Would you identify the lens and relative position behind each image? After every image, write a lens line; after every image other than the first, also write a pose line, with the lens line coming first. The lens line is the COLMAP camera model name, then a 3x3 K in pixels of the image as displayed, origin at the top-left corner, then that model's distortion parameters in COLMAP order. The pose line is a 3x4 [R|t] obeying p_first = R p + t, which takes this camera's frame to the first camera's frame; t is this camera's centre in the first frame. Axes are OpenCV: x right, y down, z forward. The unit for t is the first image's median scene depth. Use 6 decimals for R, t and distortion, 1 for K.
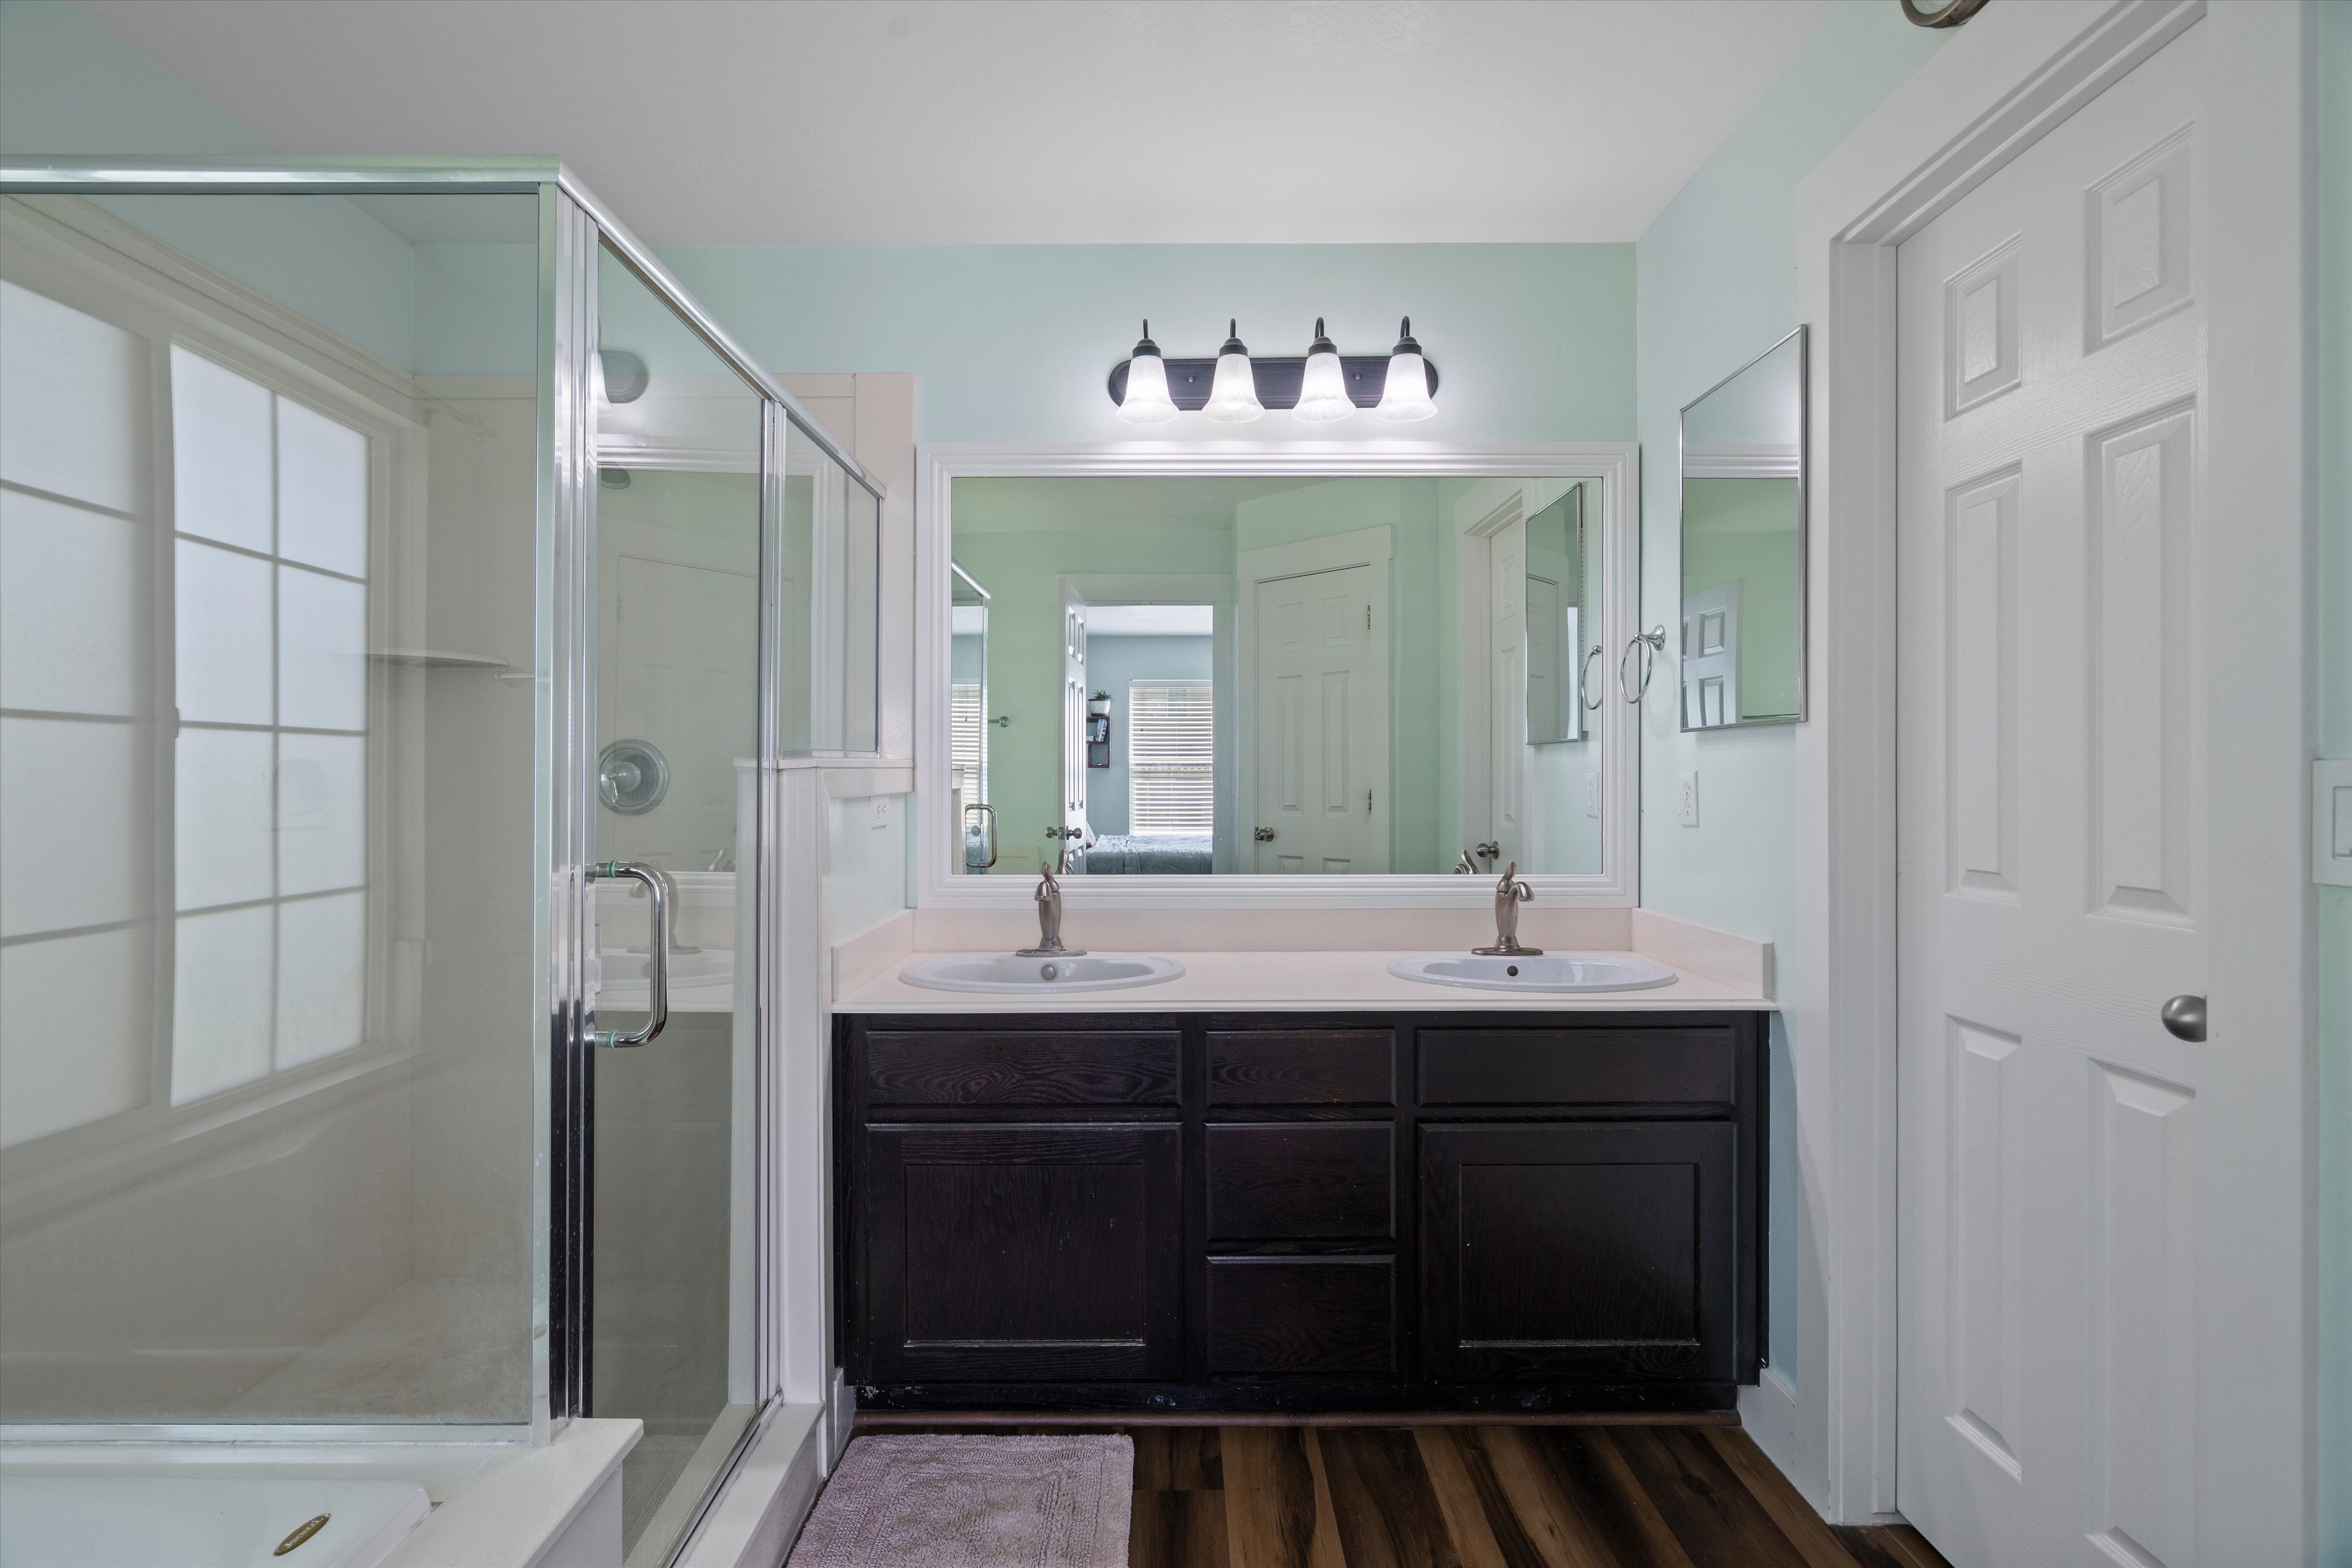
lens RADIAL K [[1052.6, 0, 1165.5], [0, 1052.6, 789.3], [0, 0, 1]] dist [-0.002061, 0.000879]
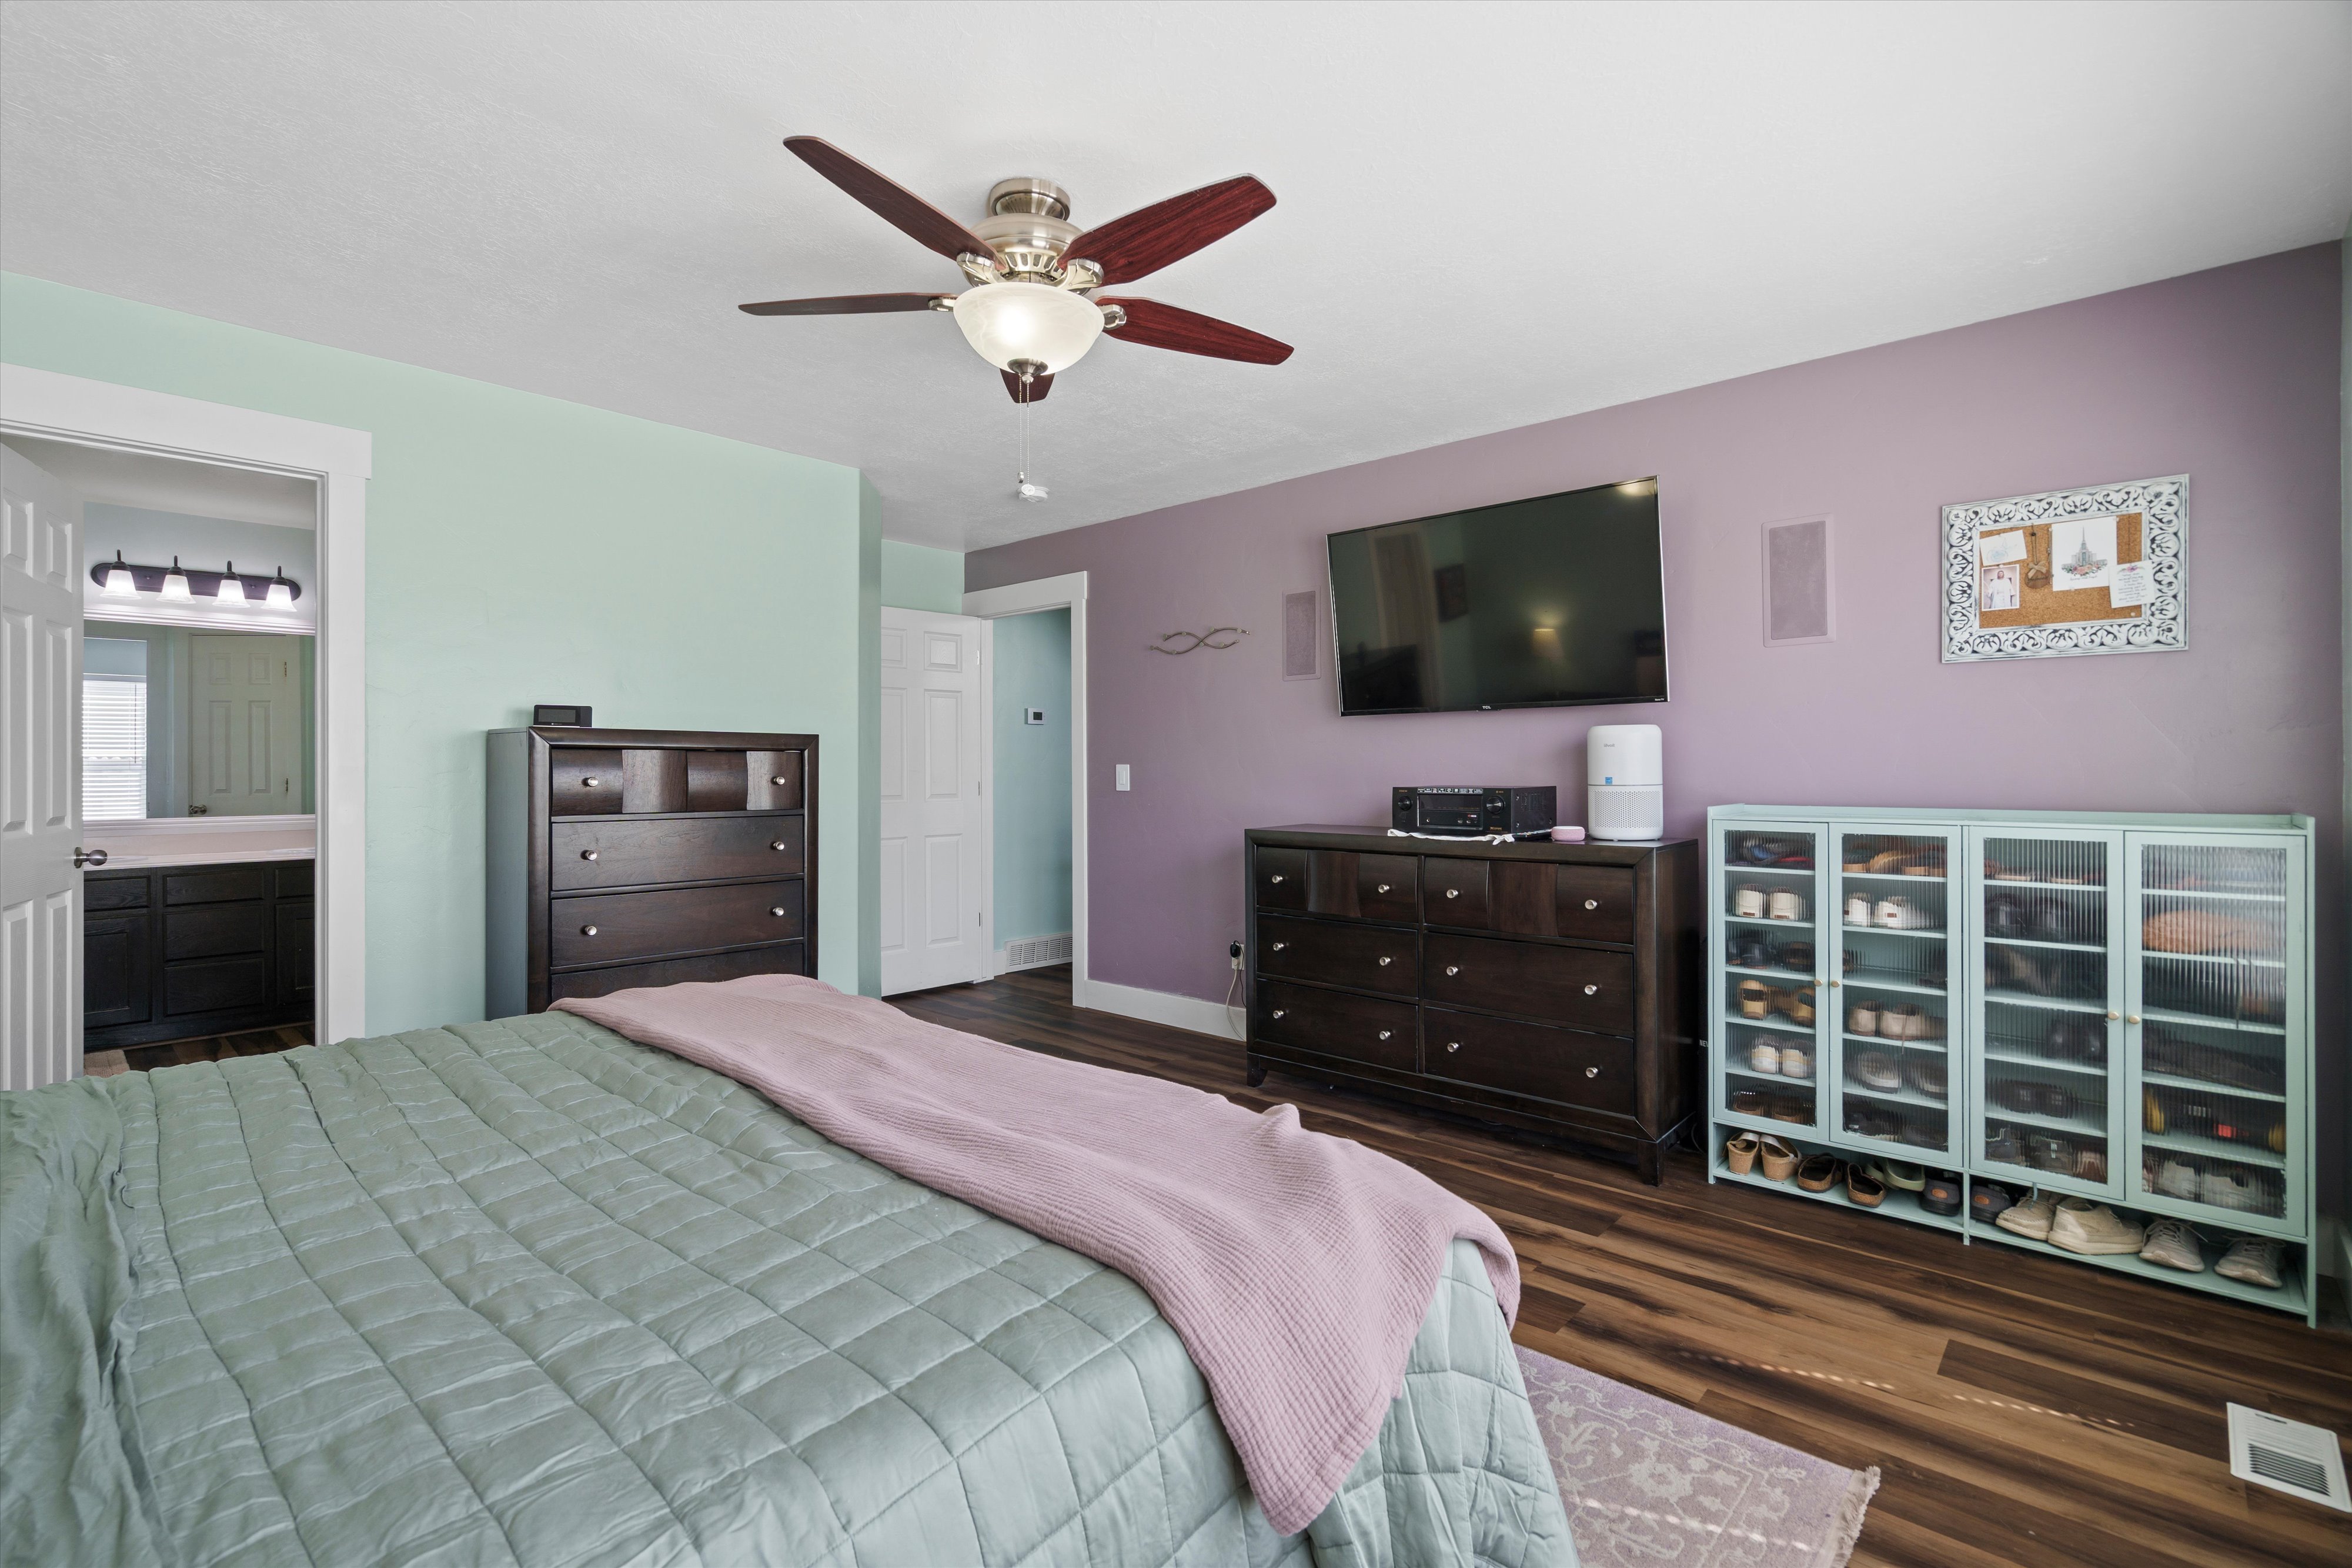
lens RADIAL K [[1074.4, 0, 1176.0], [0, 1074.4, 784.0], [0, 0, 1]] dist [-0.001138, 0.000666]
pose [[0.674447, -0.001169, 0.738322, -0.175931], [-0.000738, 0.999997, 0.002257, 0.016517], [-0.738323, -0.002067, 0.674444, -1.960433]]
